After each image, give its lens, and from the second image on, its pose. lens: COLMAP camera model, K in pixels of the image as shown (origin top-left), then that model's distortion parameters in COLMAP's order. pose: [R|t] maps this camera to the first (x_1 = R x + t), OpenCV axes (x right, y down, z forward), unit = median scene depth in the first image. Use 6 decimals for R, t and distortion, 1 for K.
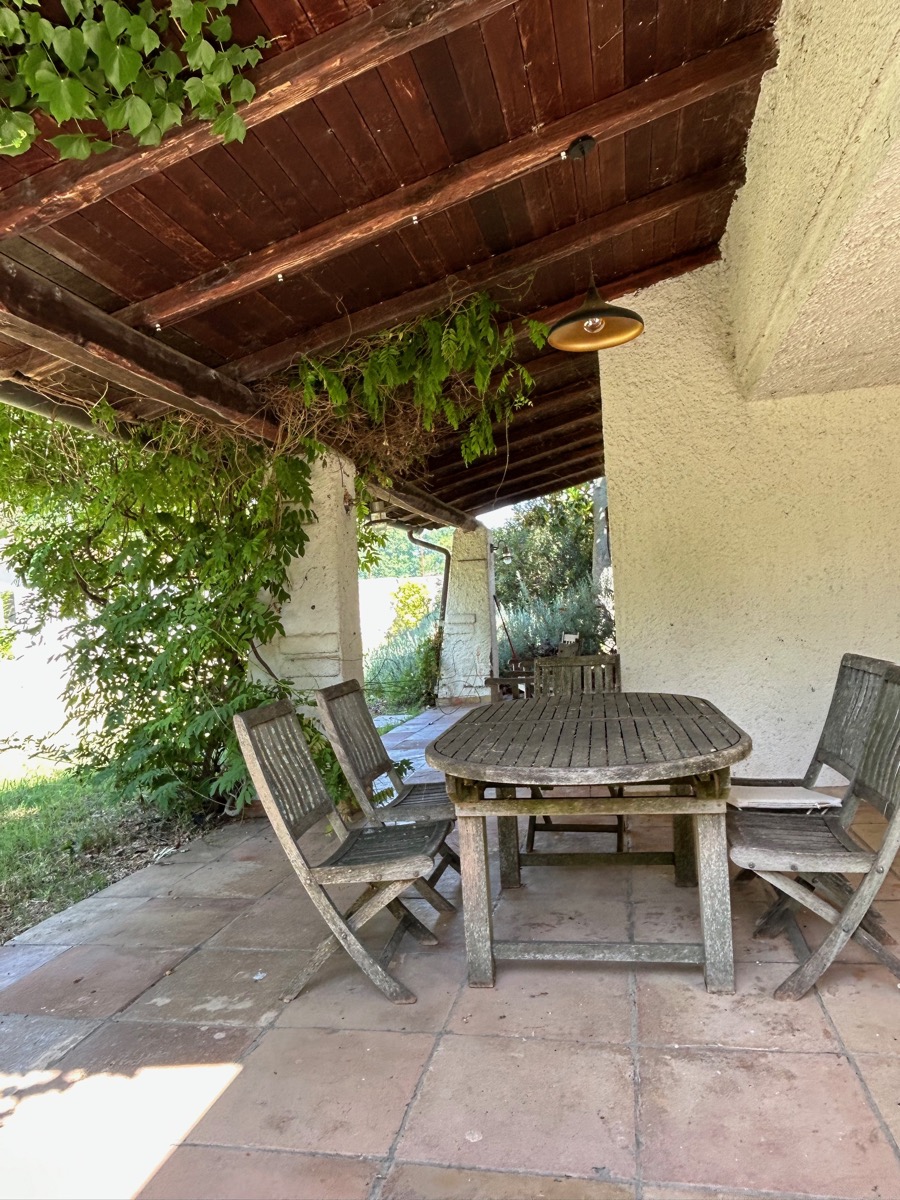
lens RADIAL K [[810.7, 0, 450.9], [0, 810.7, 603.0], [0, 0, 1]] dist [-0.012646, 0.000295]
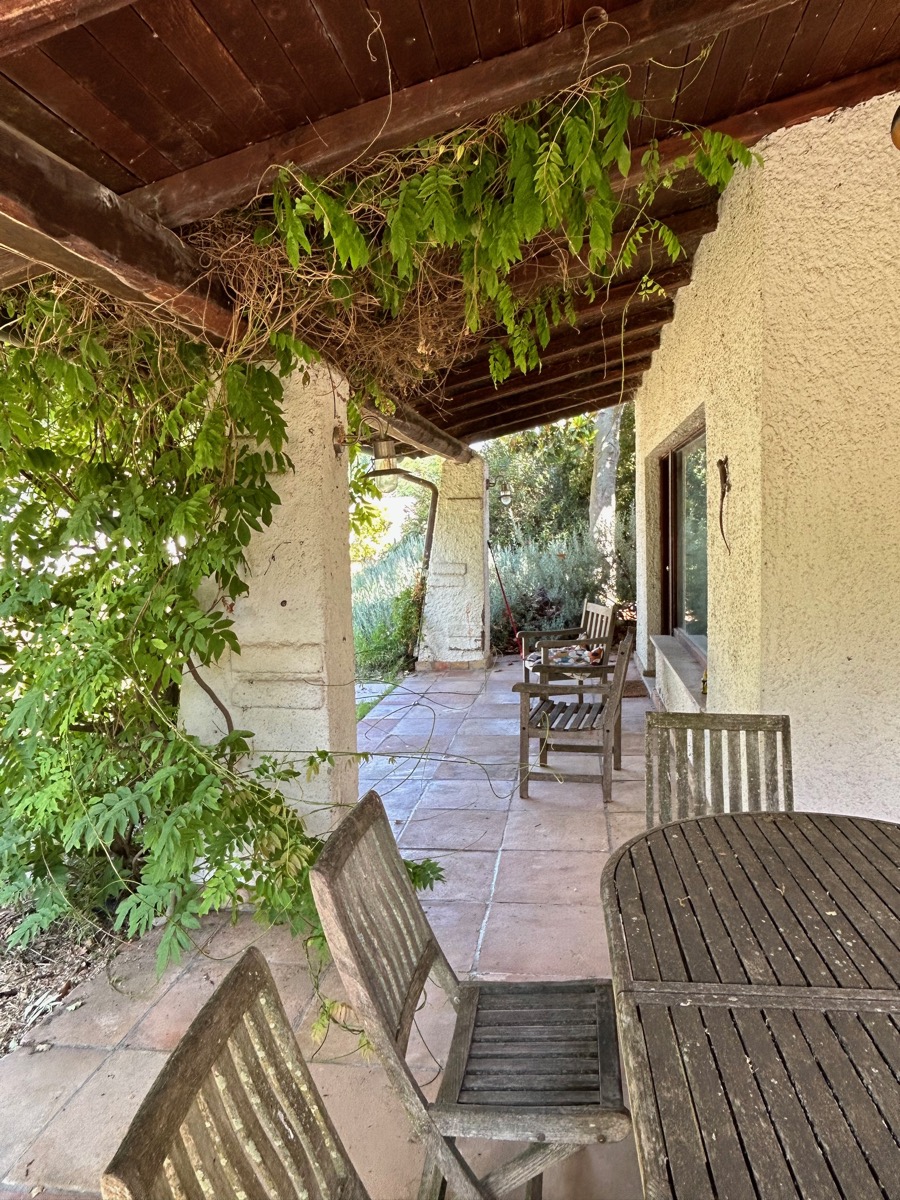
lens RADIAL K [[810.7, 0, 449.2], [0, 810.7, 596.0], [0, 0, 1]] dist [-0.012646, 0.000295]
pose [[0.997766, 0.027721, 0.060781, -0.080827], [-0.033433, 0.994908, 0.095079, -0.069422], [-0.057836, -0.096898, 0.993612, 0.364367]]
